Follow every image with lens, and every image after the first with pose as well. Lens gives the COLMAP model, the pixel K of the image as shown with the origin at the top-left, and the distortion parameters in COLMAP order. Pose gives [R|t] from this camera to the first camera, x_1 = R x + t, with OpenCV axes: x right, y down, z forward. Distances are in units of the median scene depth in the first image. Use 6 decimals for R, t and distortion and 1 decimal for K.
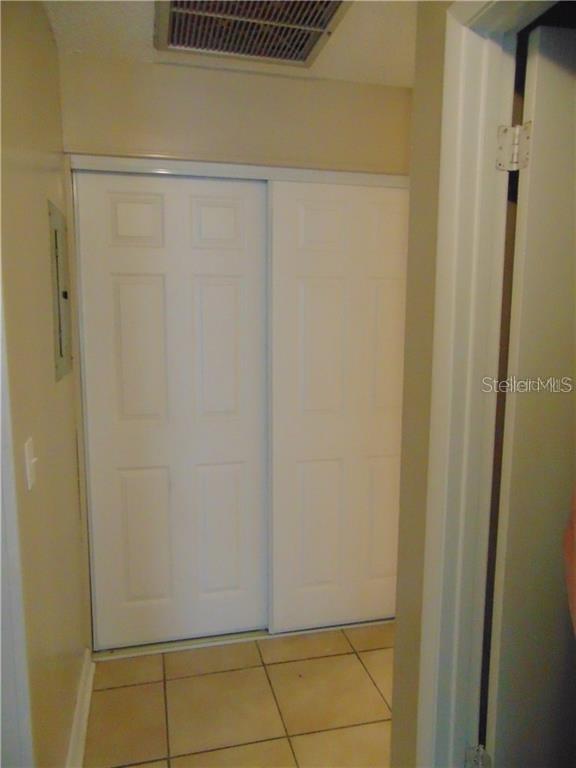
lens RADIAL K [[565.8, 0, 288.0], [0, 565.8, 384.0], [0, 0, 1]] dist [-0.048259, 0.079801]
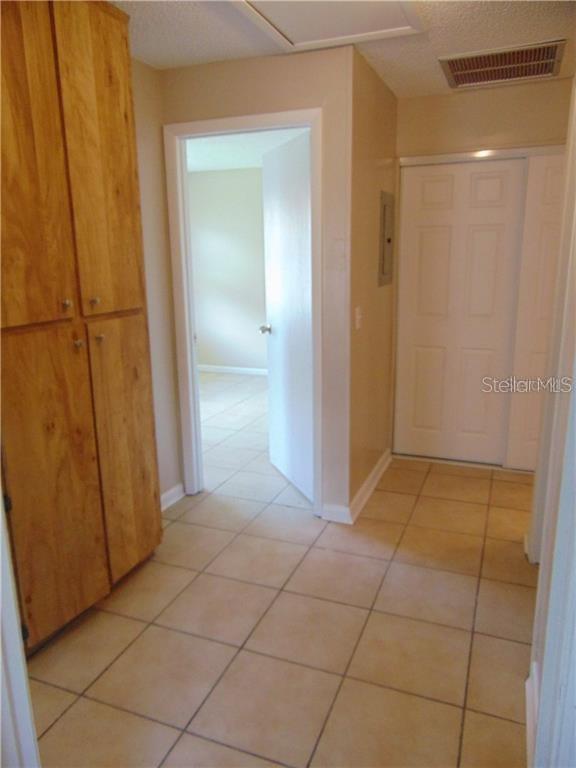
lens RADIAL K [[565.8, 0, 288.0], [0, 565.8, 384.0], [0, 0, 1]] dist [-0.048259, 0.079801]
pose [[0.808713, 0.116280, -0.576595, 0.410843], [-0.060271, 0.991487, 0.115415, 0.101841], [0.585107, -0.058586, 0.808837, -0.637195]]
